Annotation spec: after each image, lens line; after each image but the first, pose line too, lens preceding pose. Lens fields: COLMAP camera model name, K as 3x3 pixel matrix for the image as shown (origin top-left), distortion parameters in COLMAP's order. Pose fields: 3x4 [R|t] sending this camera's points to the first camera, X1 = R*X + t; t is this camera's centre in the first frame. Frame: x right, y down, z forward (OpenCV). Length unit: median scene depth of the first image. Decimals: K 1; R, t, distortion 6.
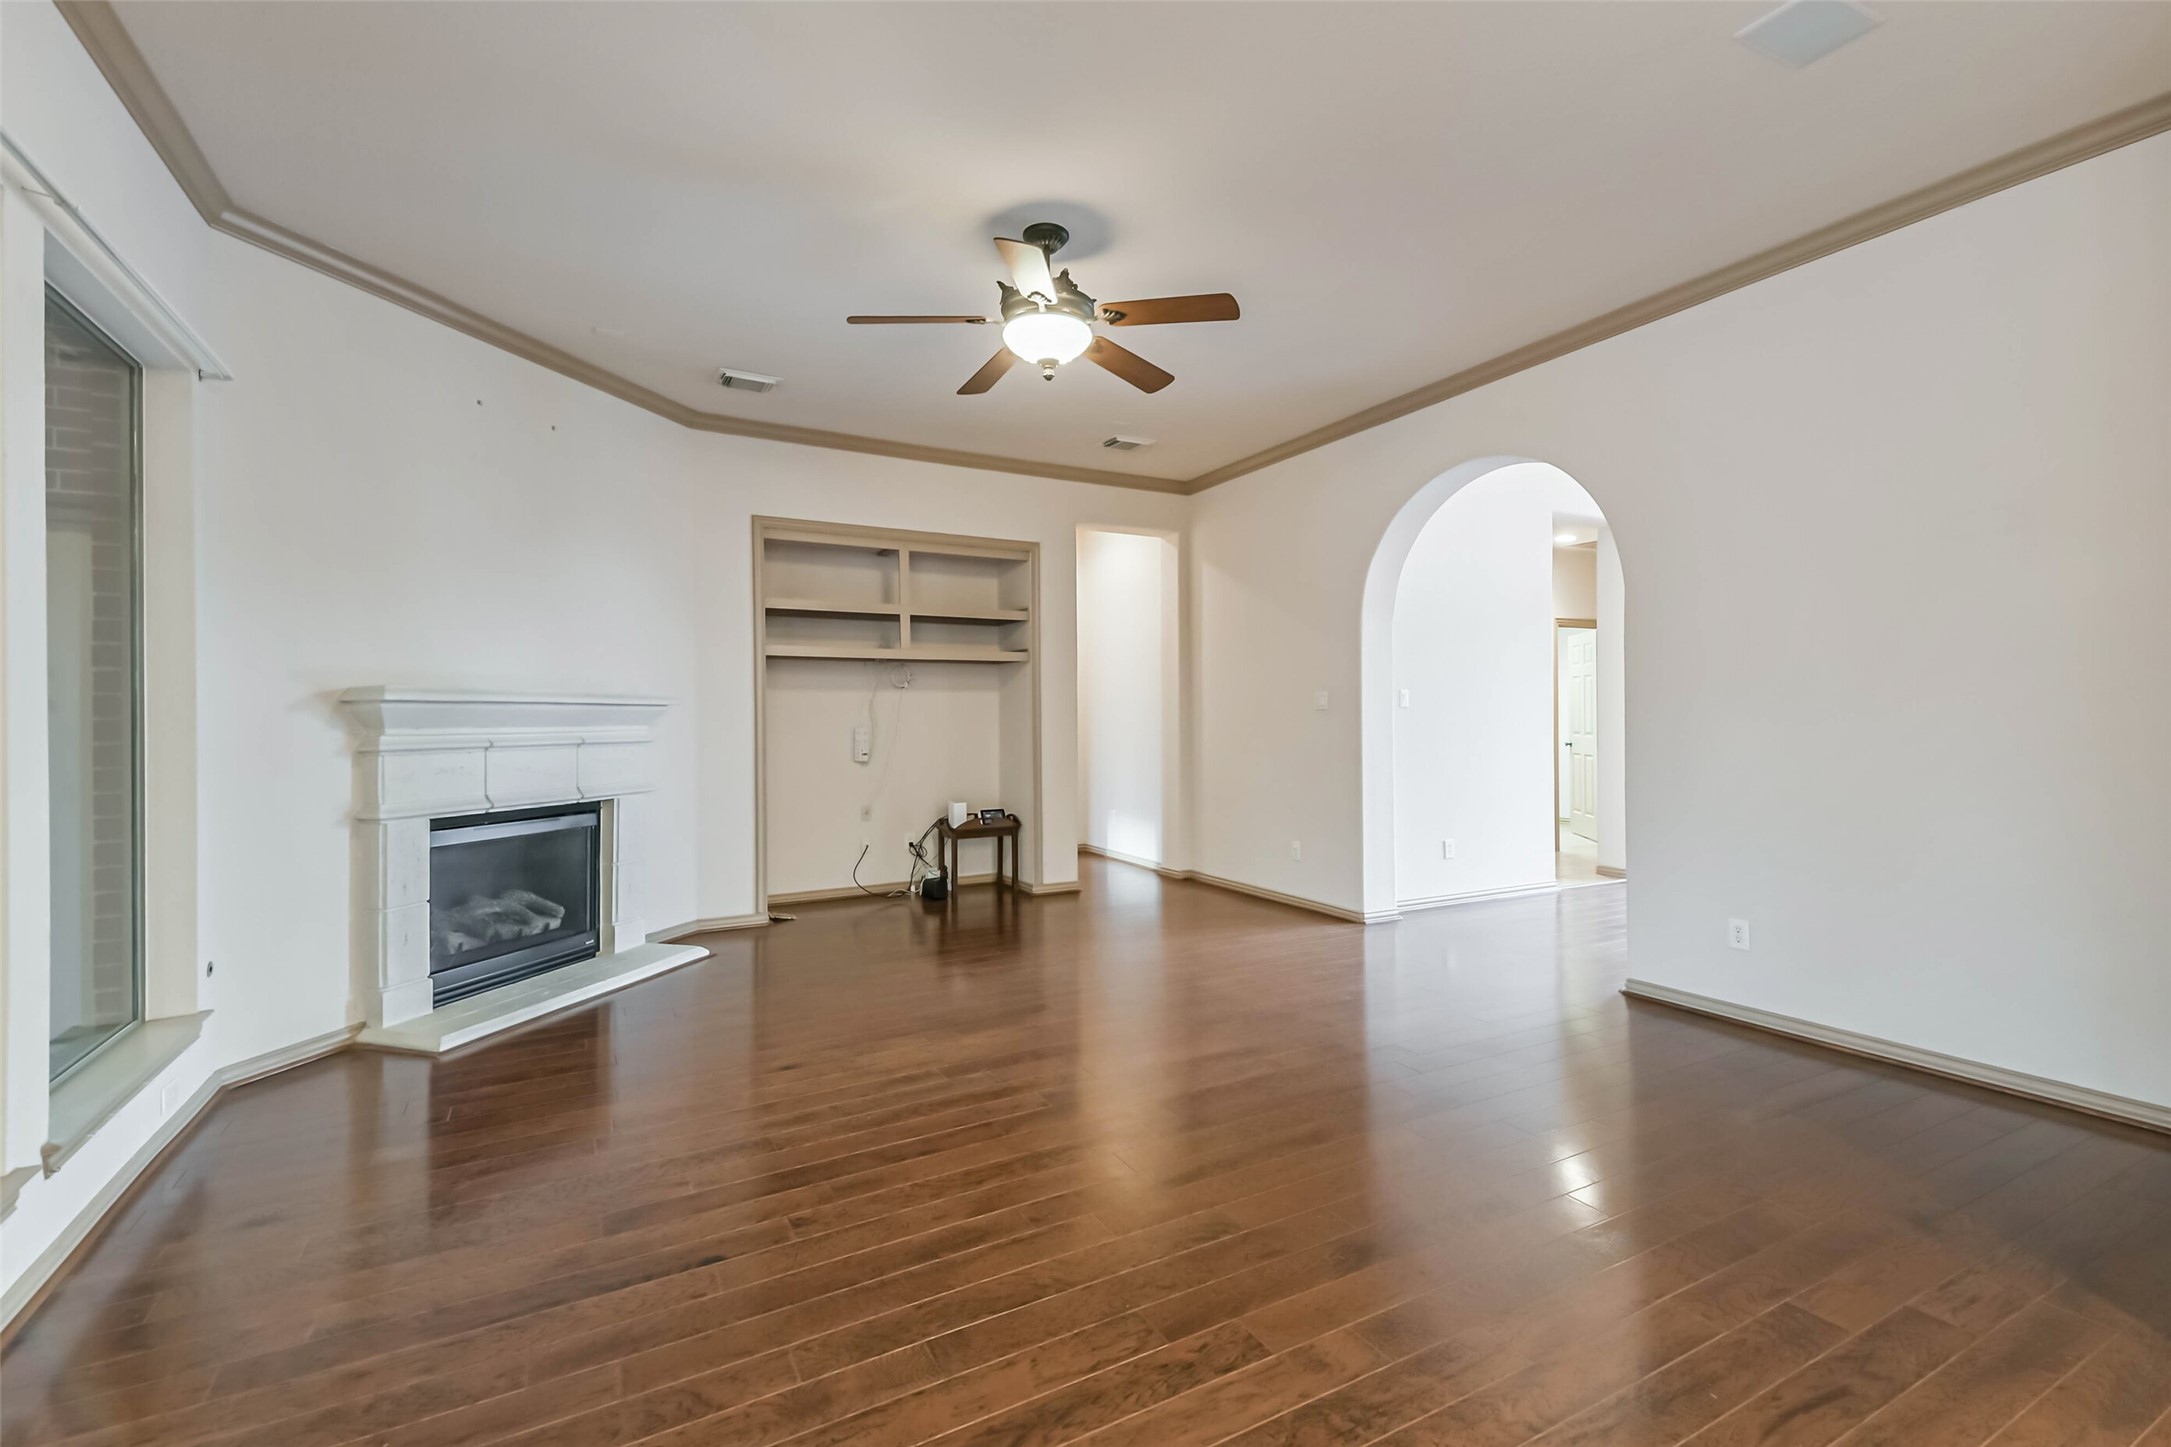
lens RADIAL K [[949.8, 0, 1093.0], [0, 949.8, 723.1], [0, 0, 1]] dist [0.085605, -0.034926]
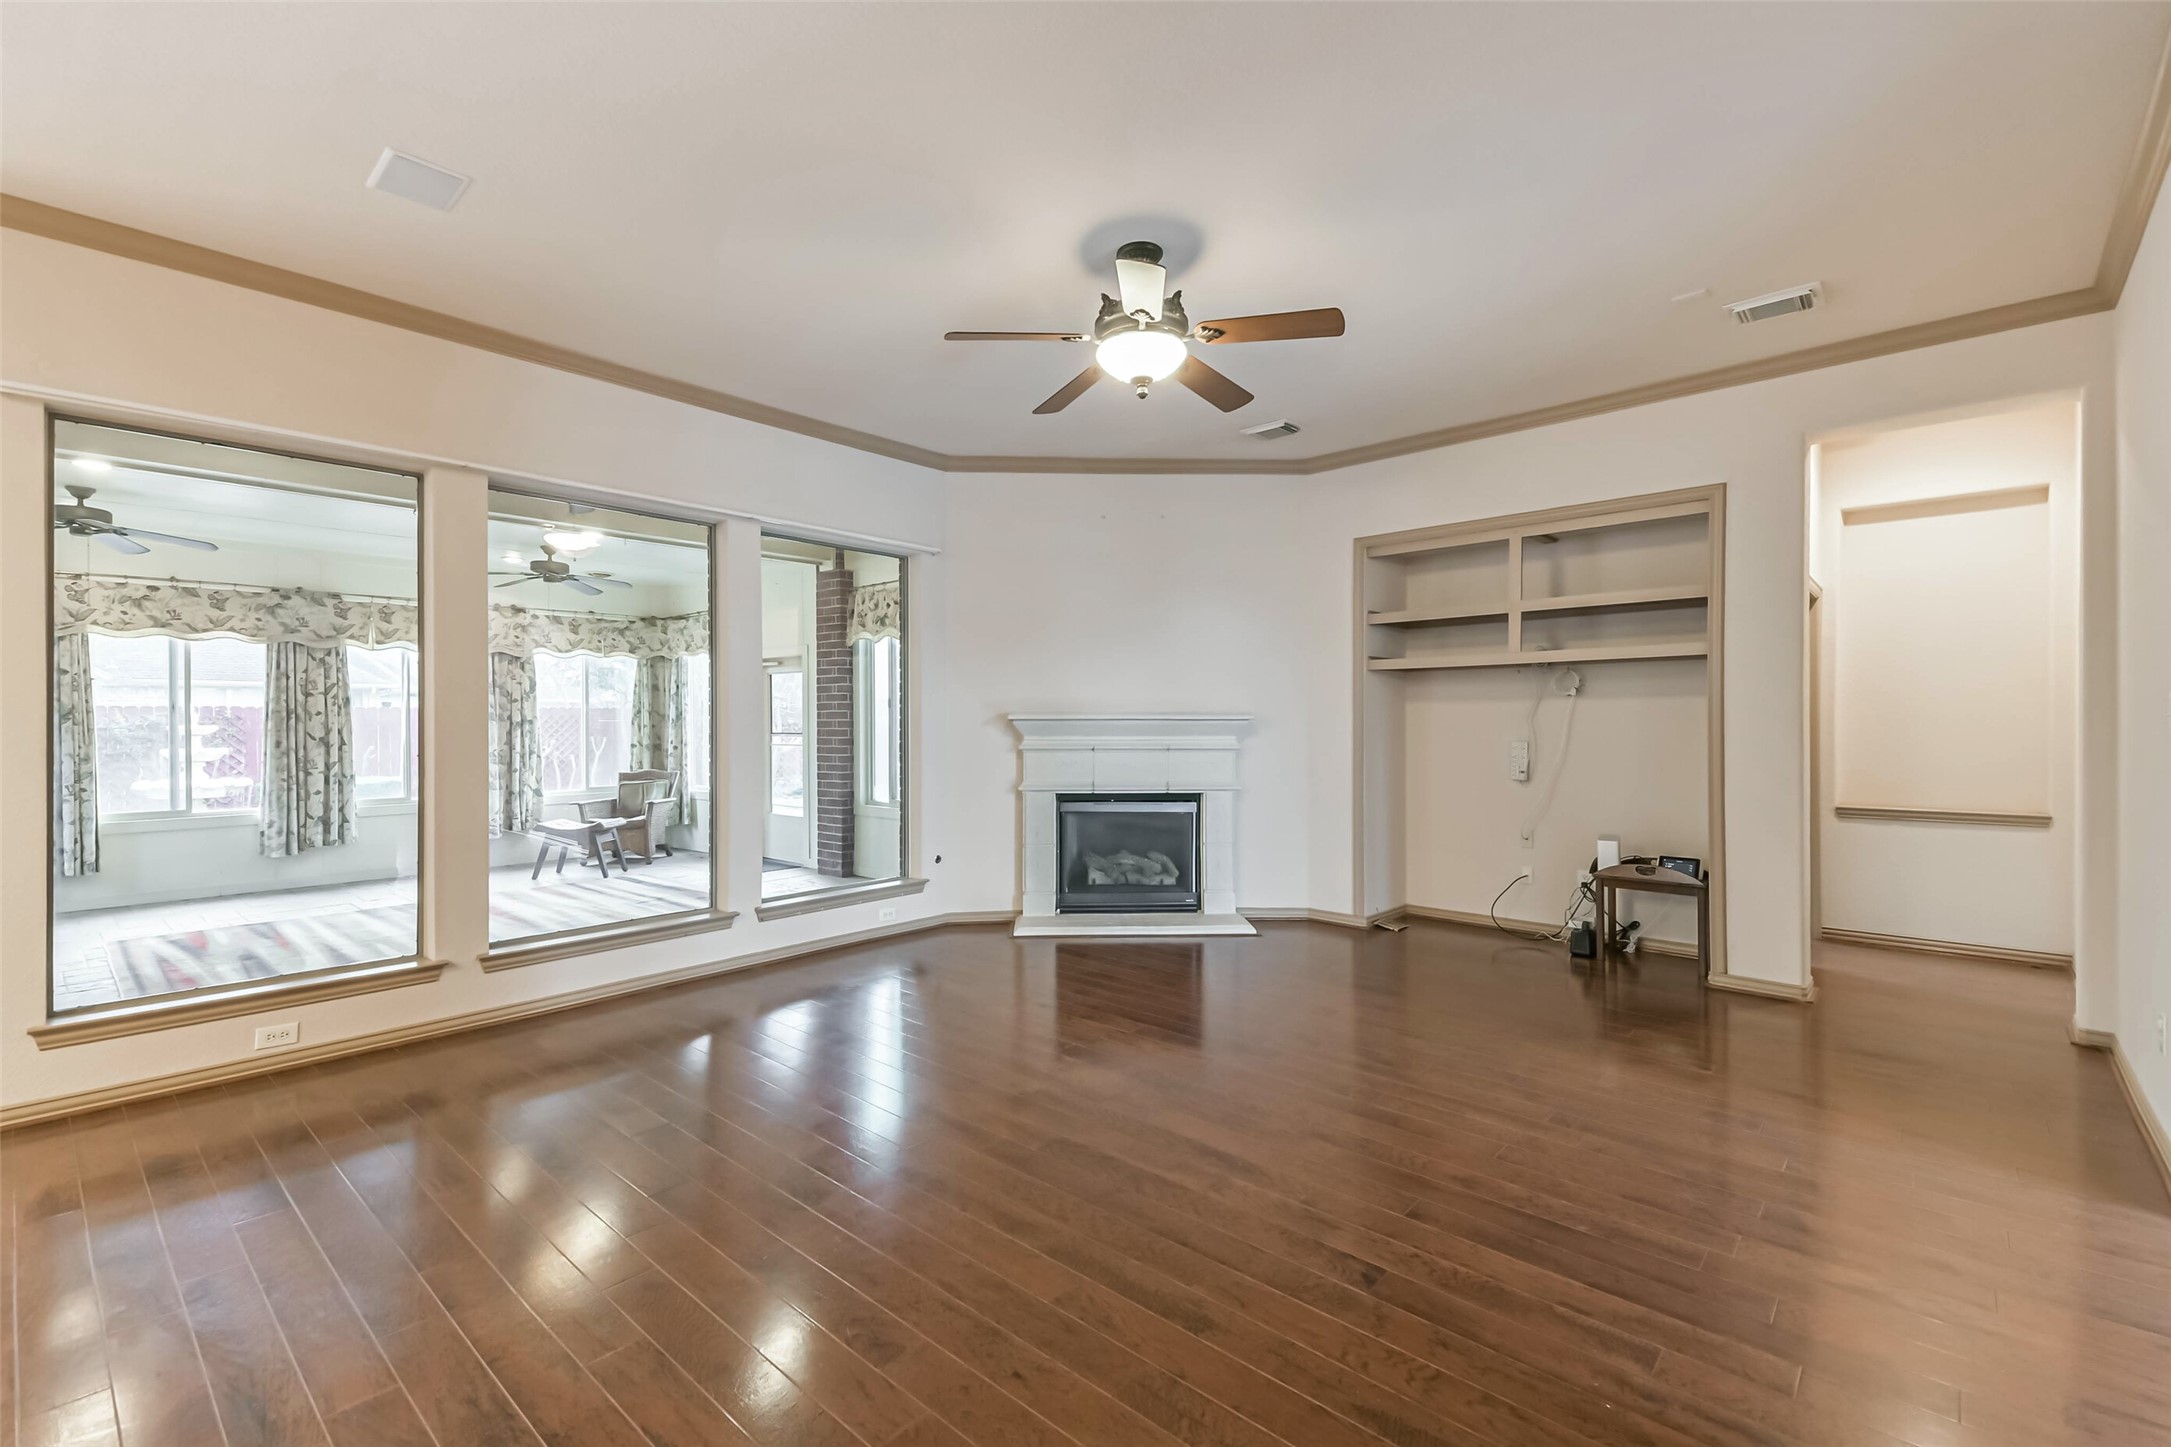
lens RADIAL K [[943.4, 0, 1087.0], [0, 943.4, 720.1], [0, 0, 1]] dist [0.087746, -0.034654]
pose [[0.323068, 0.009779, -0.946325, 0.635316], [-0.005397, 0.999949, 0.008491, -0.027765], [0.946360, 0.002364, 0.323105, 0.446248]]
